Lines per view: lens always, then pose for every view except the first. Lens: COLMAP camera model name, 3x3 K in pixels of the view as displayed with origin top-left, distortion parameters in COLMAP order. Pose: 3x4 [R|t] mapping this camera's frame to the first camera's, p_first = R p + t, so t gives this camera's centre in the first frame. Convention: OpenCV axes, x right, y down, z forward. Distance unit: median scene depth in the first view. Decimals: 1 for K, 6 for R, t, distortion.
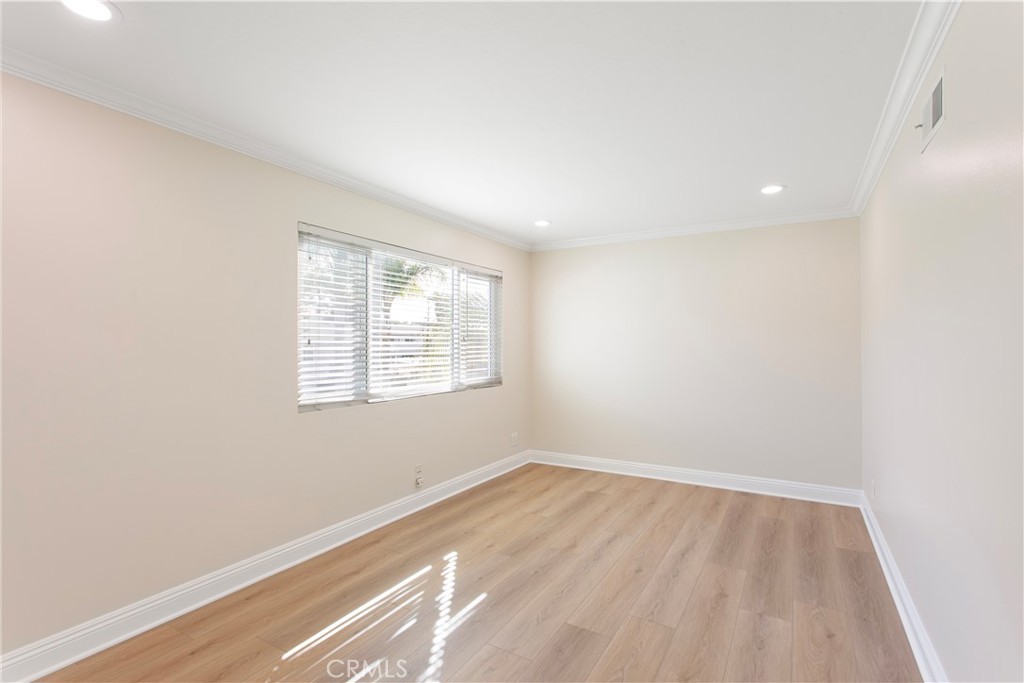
lens RADIAL K [[496.5, 0, 501.1], [0, 496.5, 340.3], [0, 0, 1]] dist [-0.052250, 0.017235]
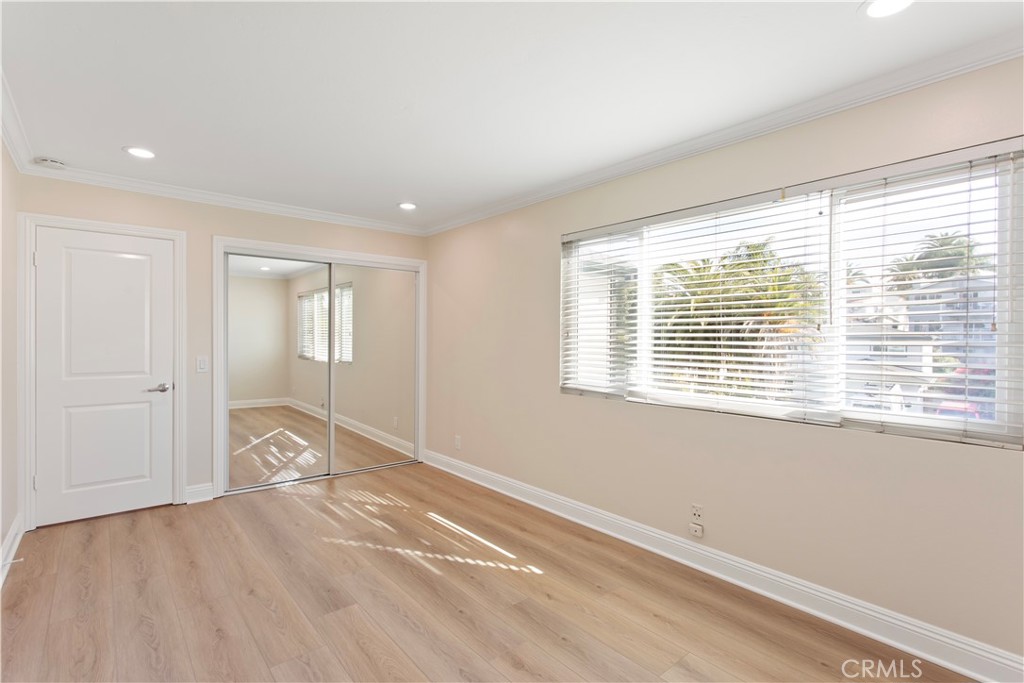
lens RADIAL K [[496.5, 0, 518.4], [0, 496.5, 341.2], [0, 0, 1]] dist [-0.052250, 0.017235]
pose [[-0.331817, 0.008310, -0.943307, 0.850503], [0.001601, 0.999965, 0.008246, 0.011545], [0.943342, 0.001226, -0.331819, 1.429585]]
